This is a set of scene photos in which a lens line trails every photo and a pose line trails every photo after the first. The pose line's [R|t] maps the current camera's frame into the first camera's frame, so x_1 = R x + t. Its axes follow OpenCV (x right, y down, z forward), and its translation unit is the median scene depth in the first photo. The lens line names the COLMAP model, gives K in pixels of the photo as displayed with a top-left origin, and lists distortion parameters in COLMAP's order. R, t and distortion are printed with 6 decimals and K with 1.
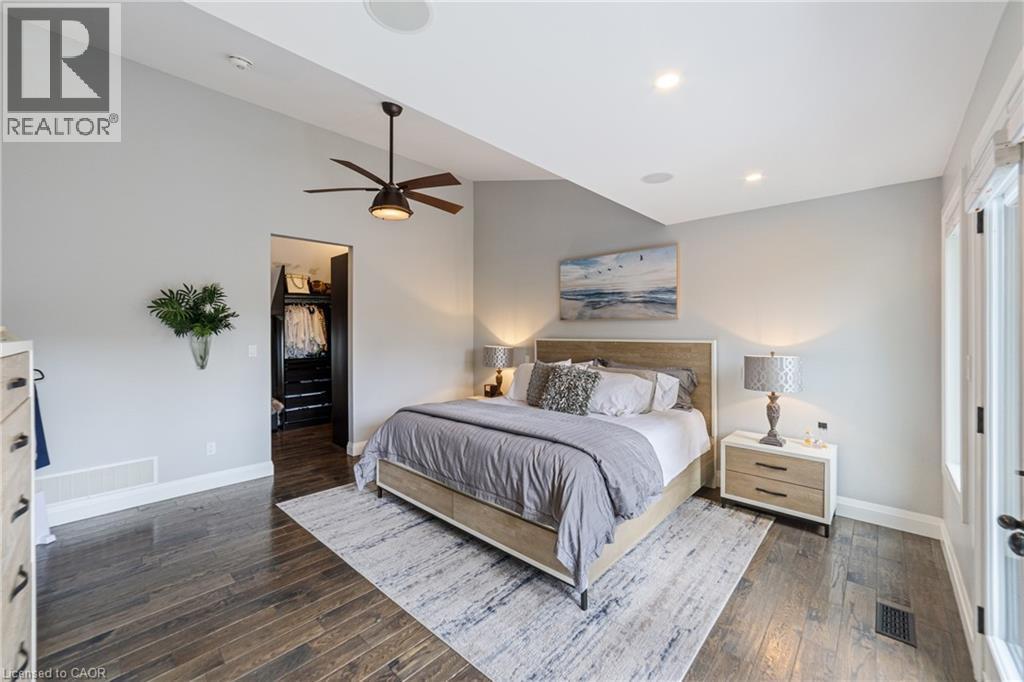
lens RADIAL K [[404.0, 0, 516.2], [0, 404.0, 339.2], [0, 0, 1]] dist [-0.008258, -0.000040]
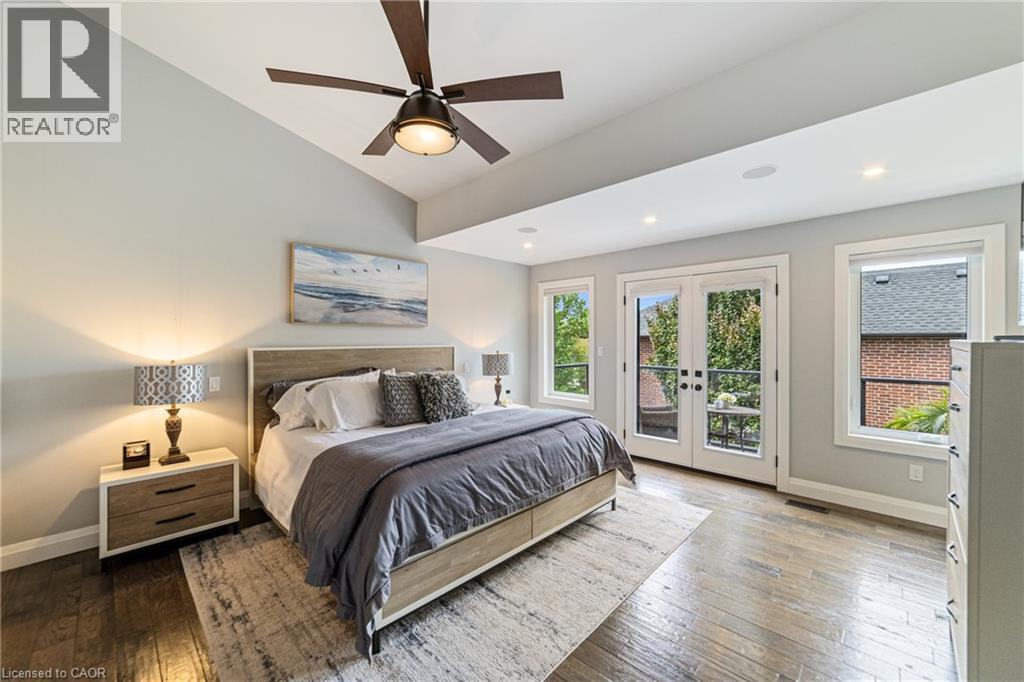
lens RADIAL K [[404.0, 0, 516.2], [0, 404.0, 339.2], [0, 0, 1]] dist [-0.008258, -0.000040]
pose [[0.017549, -0.002971, 0.999842, -0.779640], [0.016834, 0.999855, 0.002676, -0.013631], [-0.999704, 0.016784, 0.017596, 0.724511]]
